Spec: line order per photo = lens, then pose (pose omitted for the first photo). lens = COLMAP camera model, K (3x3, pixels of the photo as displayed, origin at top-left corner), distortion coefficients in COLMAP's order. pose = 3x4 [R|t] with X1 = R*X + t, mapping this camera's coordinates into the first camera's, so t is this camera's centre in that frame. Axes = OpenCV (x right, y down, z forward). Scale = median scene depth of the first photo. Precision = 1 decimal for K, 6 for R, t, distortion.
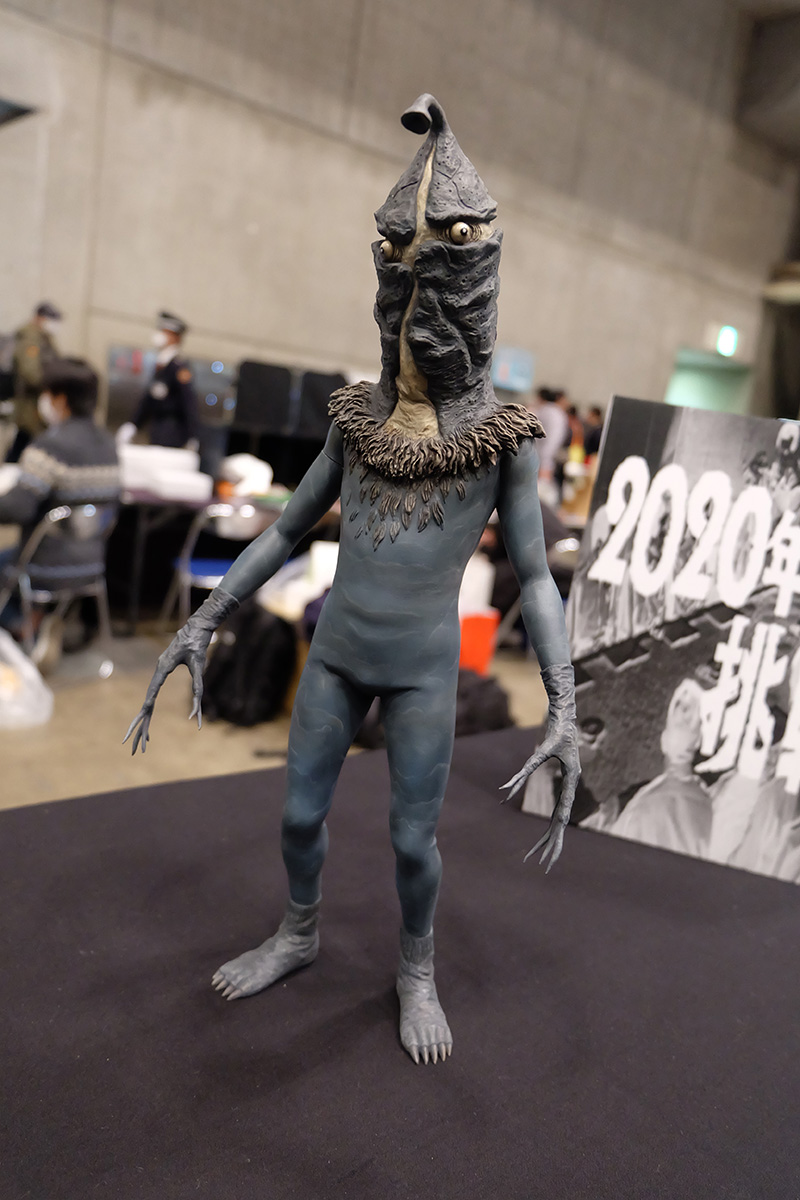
lens RADIAL K [[952.6, 0, 377.9], [0, 952.6, 599.0], [0, 0, 1]] dist [-0.007918, 0.112611]
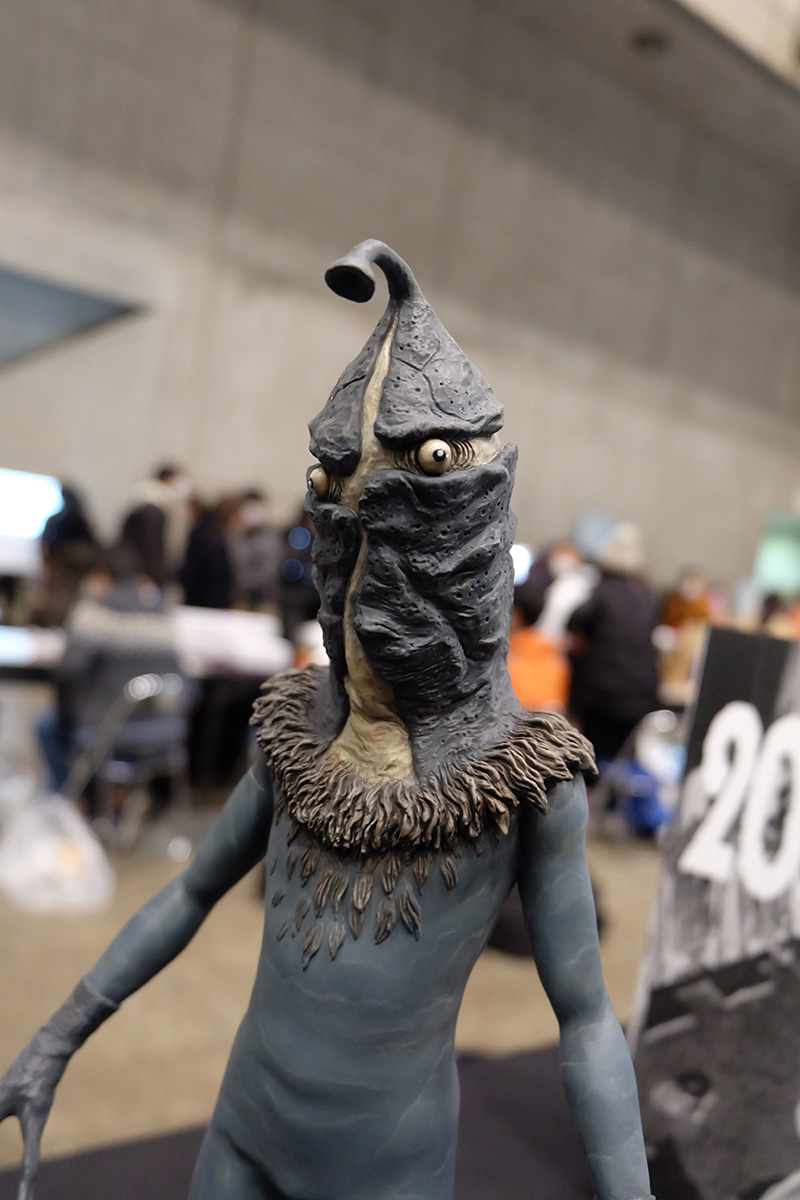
lens RADIAL K [[901.7, 0, 400.0], [0, 901.7, 600.0], [0, 0, 1]] dist [0.005654, 0.009273]
pose [[0.996245, 0.002925, -0.086530, 0.104873], [-0.016096, 0.988262, -0.151916, -0.195573], [0.085070, 0.152738, 0.984598, 0.428943]]
